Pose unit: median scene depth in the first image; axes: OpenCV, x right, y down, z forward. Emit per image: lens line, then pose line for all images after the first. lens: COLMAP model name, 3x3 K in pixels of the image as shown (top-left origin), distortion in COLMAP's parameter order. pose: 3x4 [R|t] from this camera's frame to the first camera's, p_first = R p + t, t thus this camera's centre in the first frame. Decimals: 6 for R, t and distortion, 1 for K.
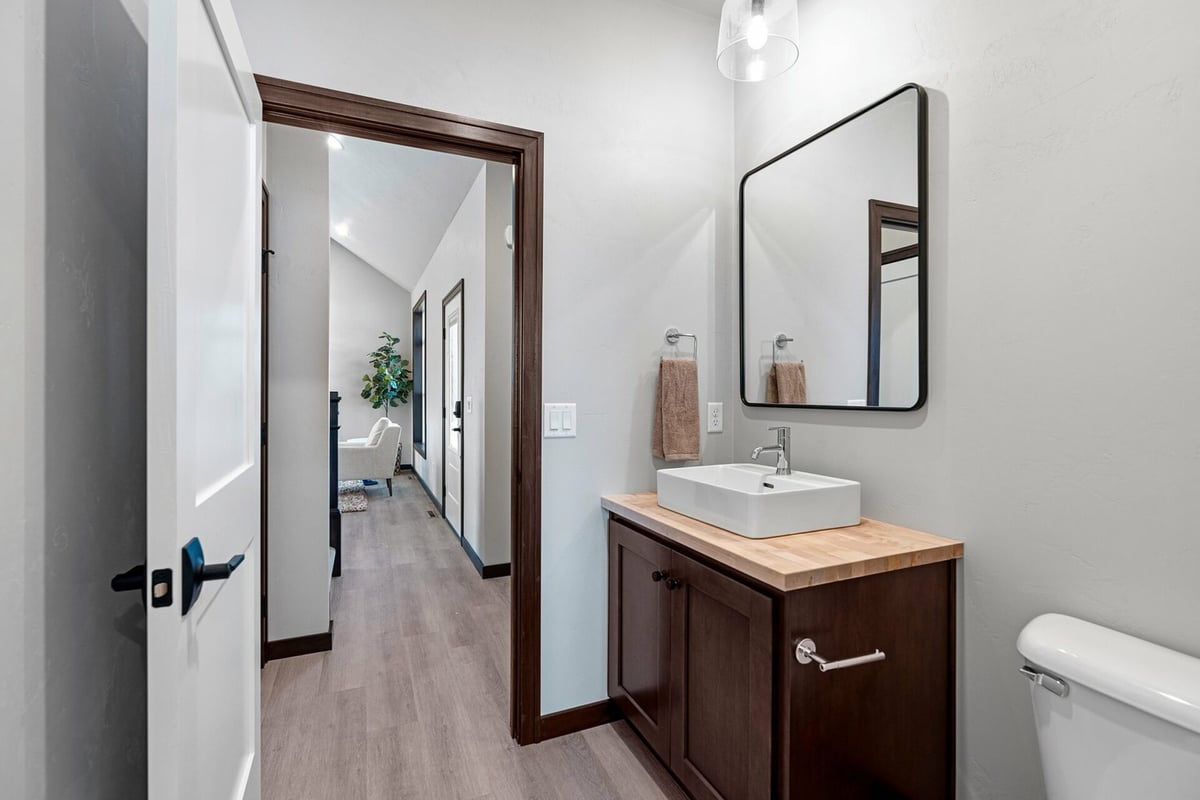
lens RADIAL K [[544.1, 0, 597.5], [0, 544.1, 385.7], [0, 0, 1]] dist [-0.007910, 0.003739]
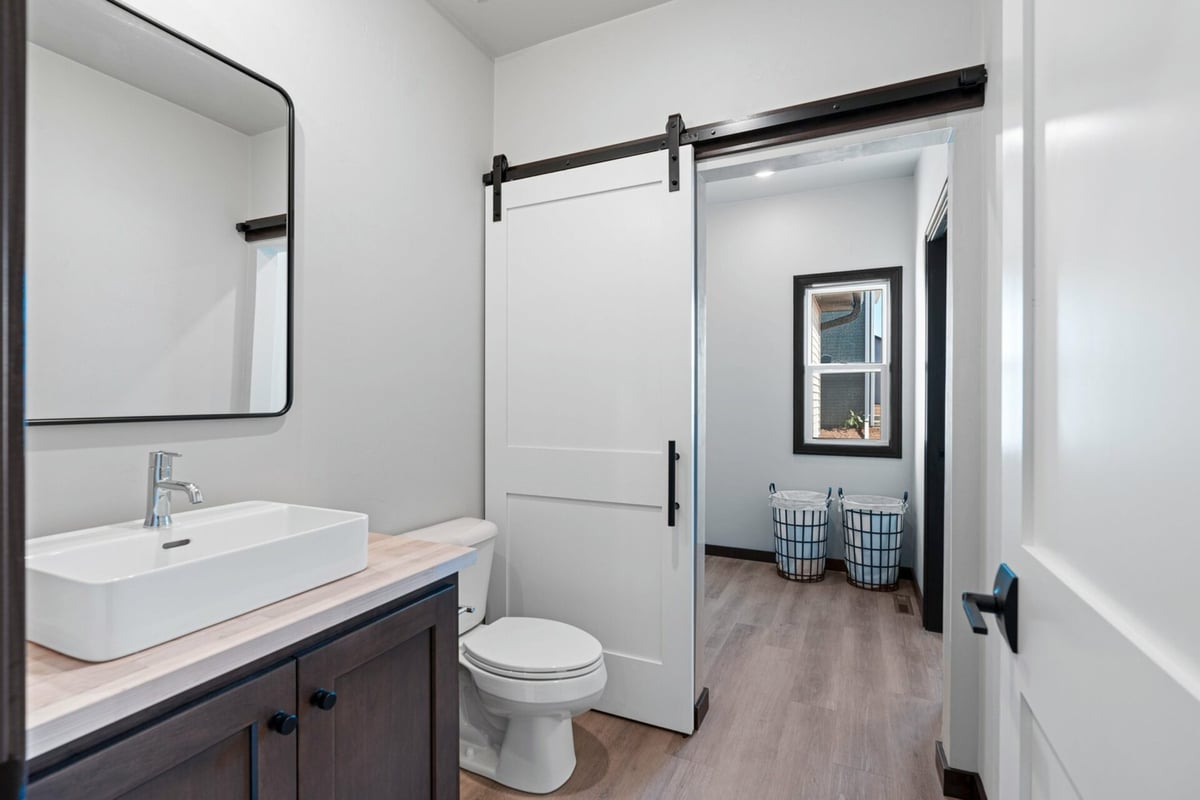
lens RADIAL K [[544.1, 0, 597.5], [0, 544.1, 385.7], [0, 0, 1]] dist [-0.007910, 0.003739]
pose [[-0.649435, 0.009131, 0.760362, -0.569733], [-0.008205, 0.999786, -0.019015, 0.007303], [-0.760372, -0.018588, -0.649221, 1.207906]]
